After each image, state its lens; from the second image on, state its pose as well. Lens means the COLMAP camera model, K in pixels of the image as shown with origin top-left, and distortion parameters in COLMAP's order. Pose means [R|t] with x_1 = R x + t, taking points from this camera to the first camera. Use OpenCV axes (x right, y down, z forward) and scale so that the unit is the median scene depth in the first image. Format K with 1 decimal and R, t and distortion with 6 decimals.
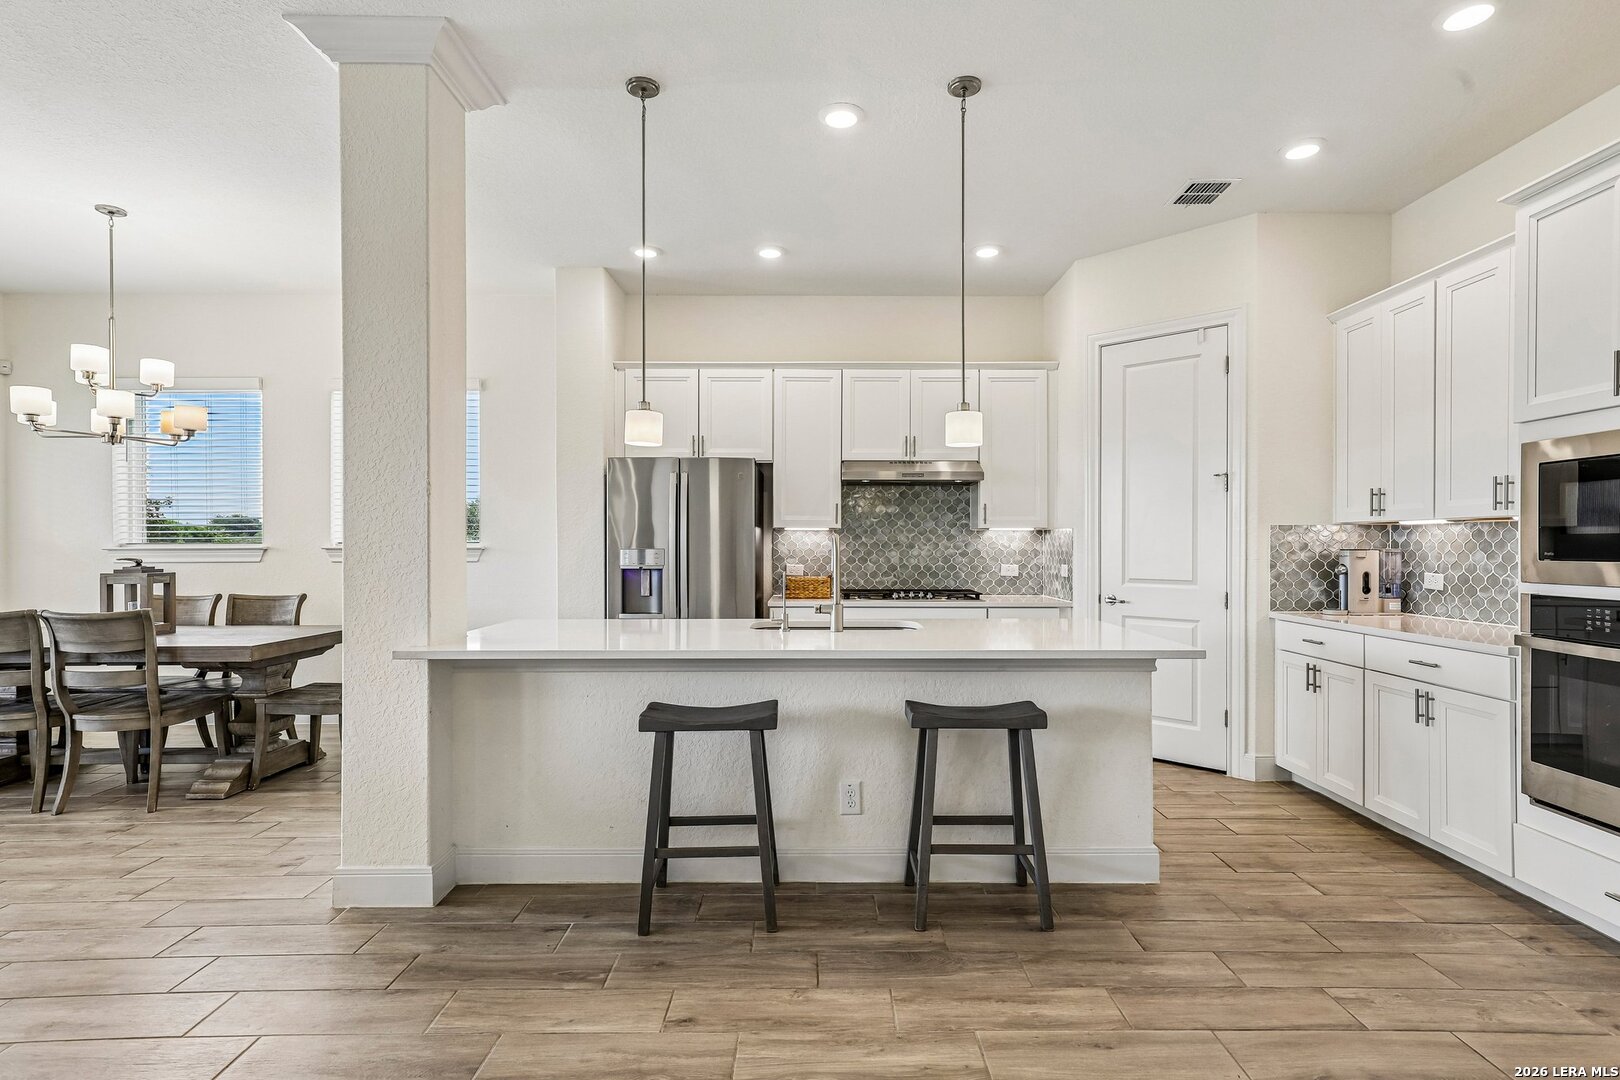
lens RADIAL K [[817.7, 0, 819.1], [0, 817.7, 545.0], [0, 0, 1]] dist [0.002469, 0.006241]
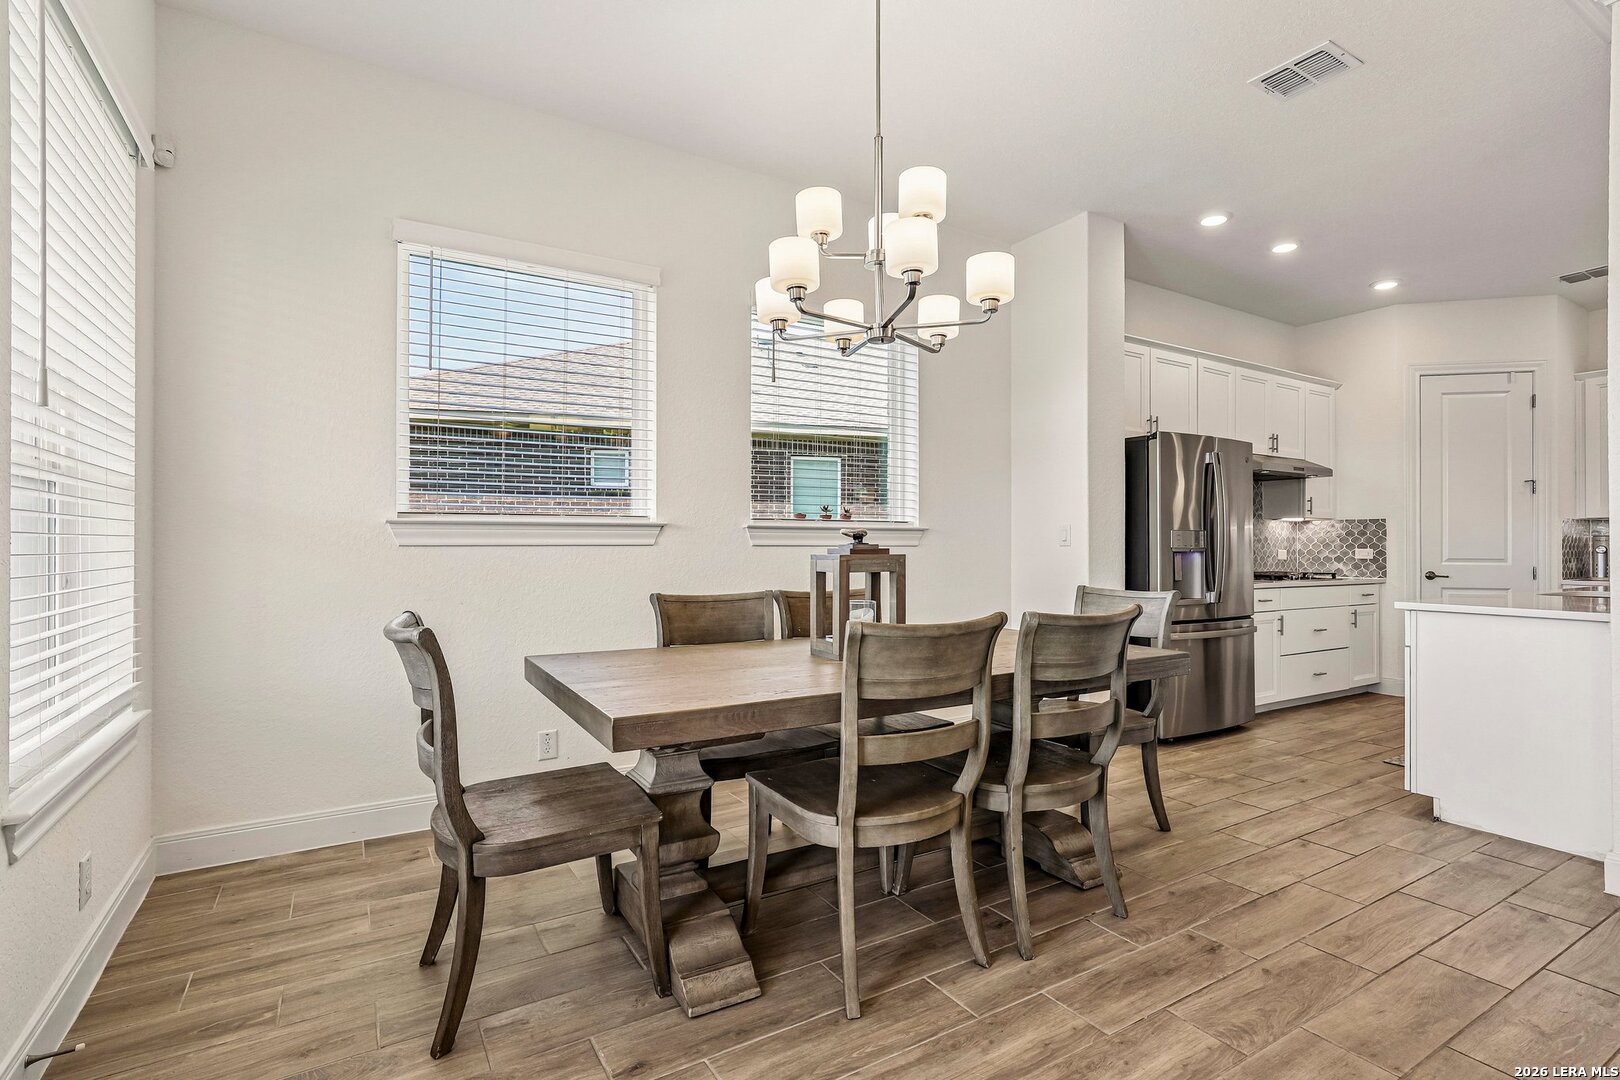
lens RADIAL K [[755.3, 0, 810.8], [0, 755.3, 541.2], [0, 0, 1]] dist [-0.002739, 0.005005]
pose [[0.859578, 0.007048, 0.510956, -1.220680], [-0.005023, 0.999973, -0.005342, 0.028140], [-0.510980, 0.002025, 0.859590, 0.554961]]
